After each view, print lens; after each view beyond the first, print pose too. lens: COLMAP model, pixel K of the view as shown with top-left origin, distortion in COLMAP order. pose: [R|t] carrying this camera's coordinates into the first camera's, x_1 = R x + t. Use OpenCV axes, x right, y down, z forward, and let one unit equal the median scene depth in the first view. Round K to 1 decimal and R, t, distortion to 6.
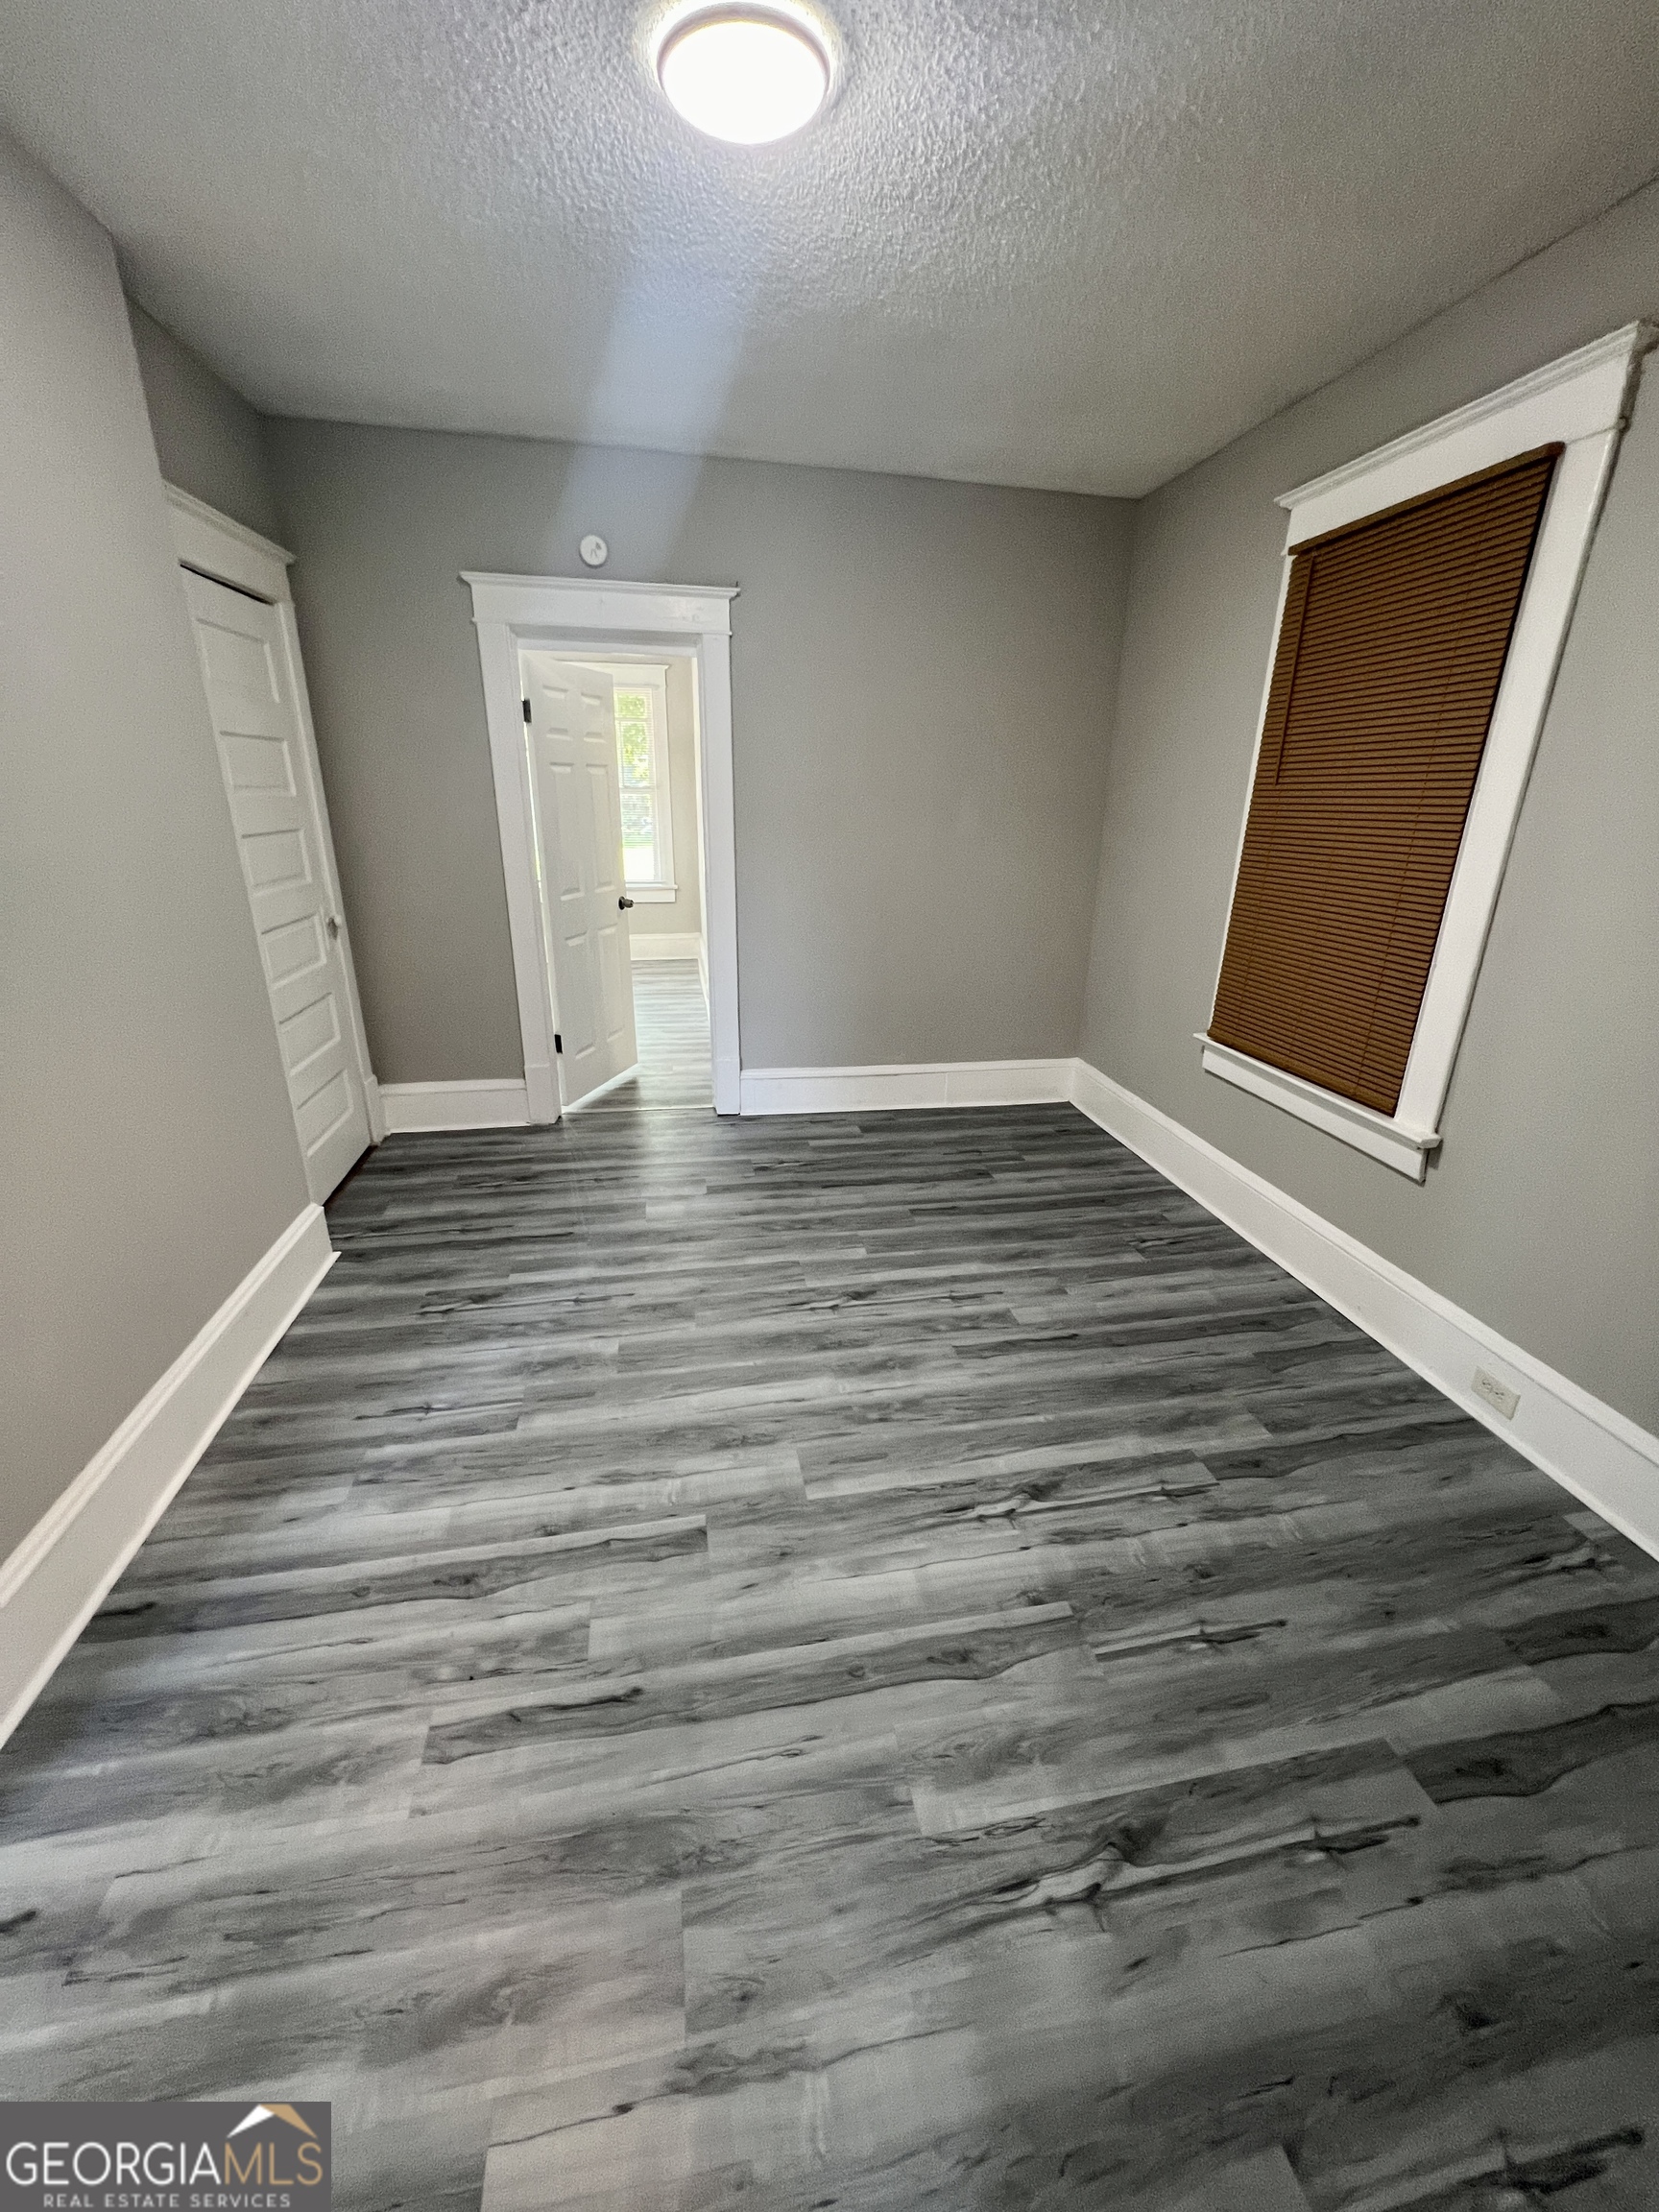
lens RADIAL K [[883.2, 0, 834.3], [0, 883.2, 1088.2], [0, 0, 1]] dist [-0.002254, 0.001324]
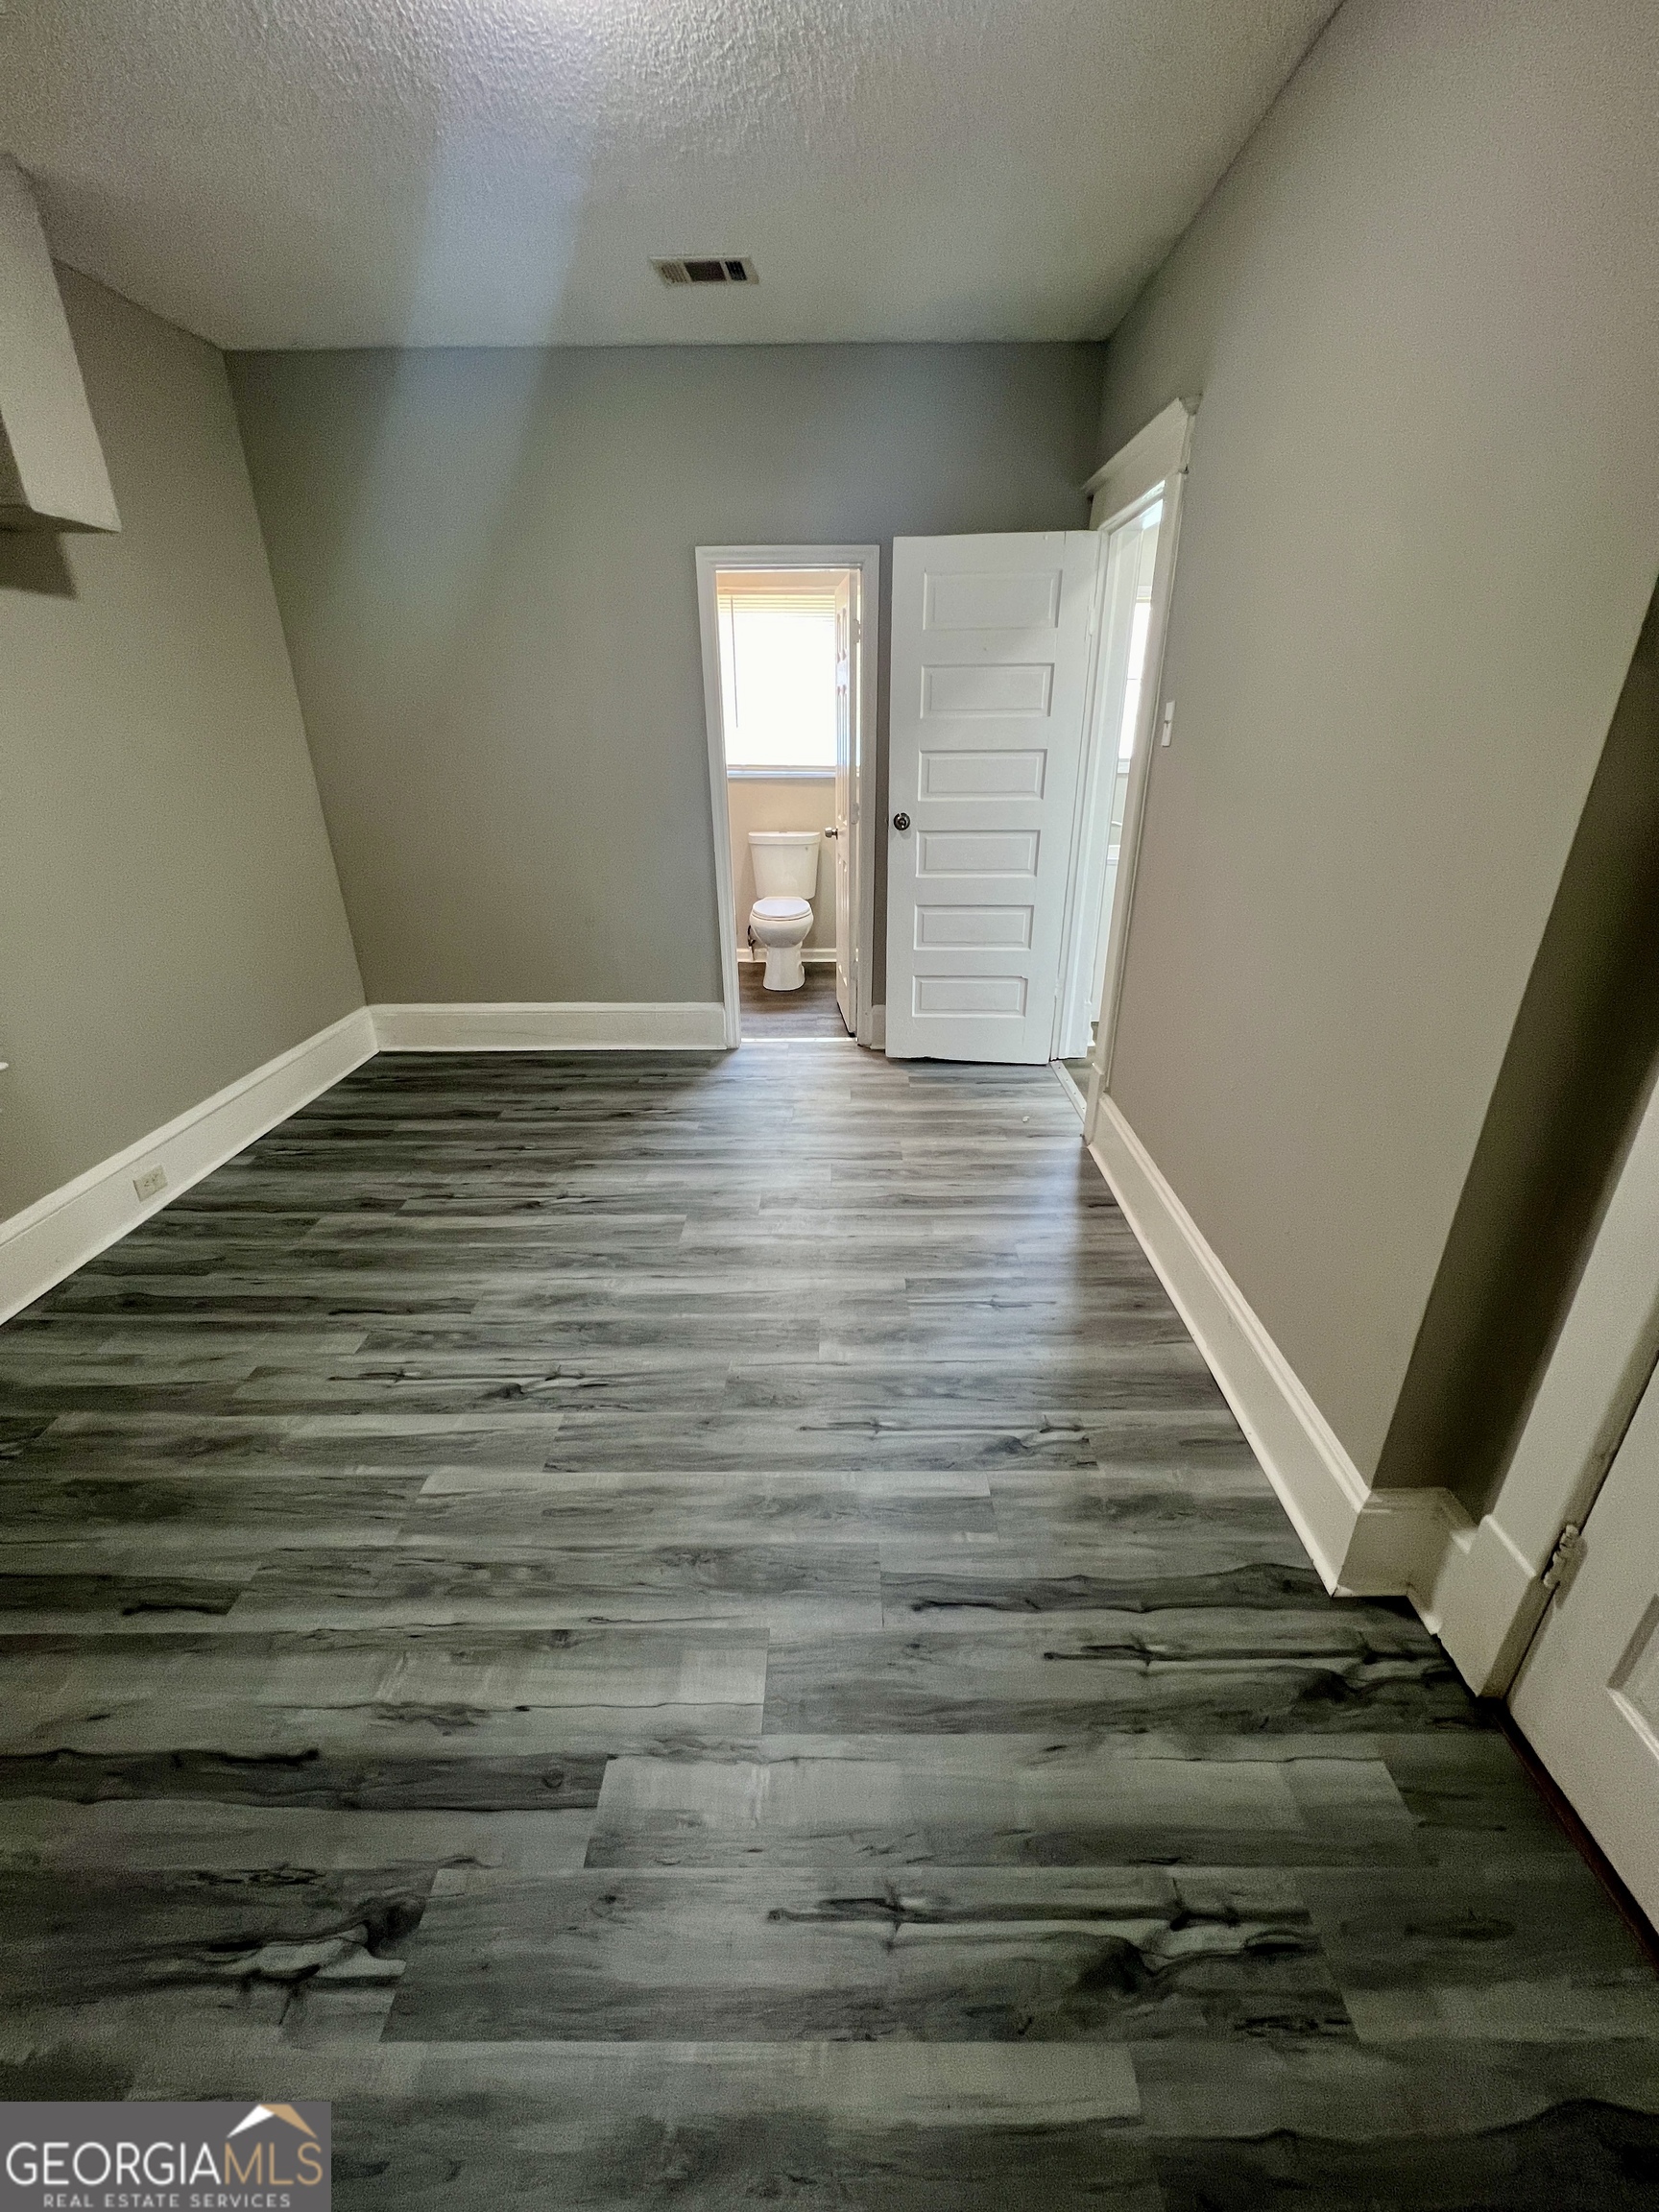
lens RADIAL K [[883.2, 0, 834.8], [0, 883.2, 1097.7], [0, 0, 1]] dist [-0.002254, 0.001324]
pose [[-0.980547, -0.080852, 0.178860, -0.380773], [0.061976, 0.737080, 0.672957, -0.466033], [-0.186244, 0.670951, -0.717731, 1.400392]]
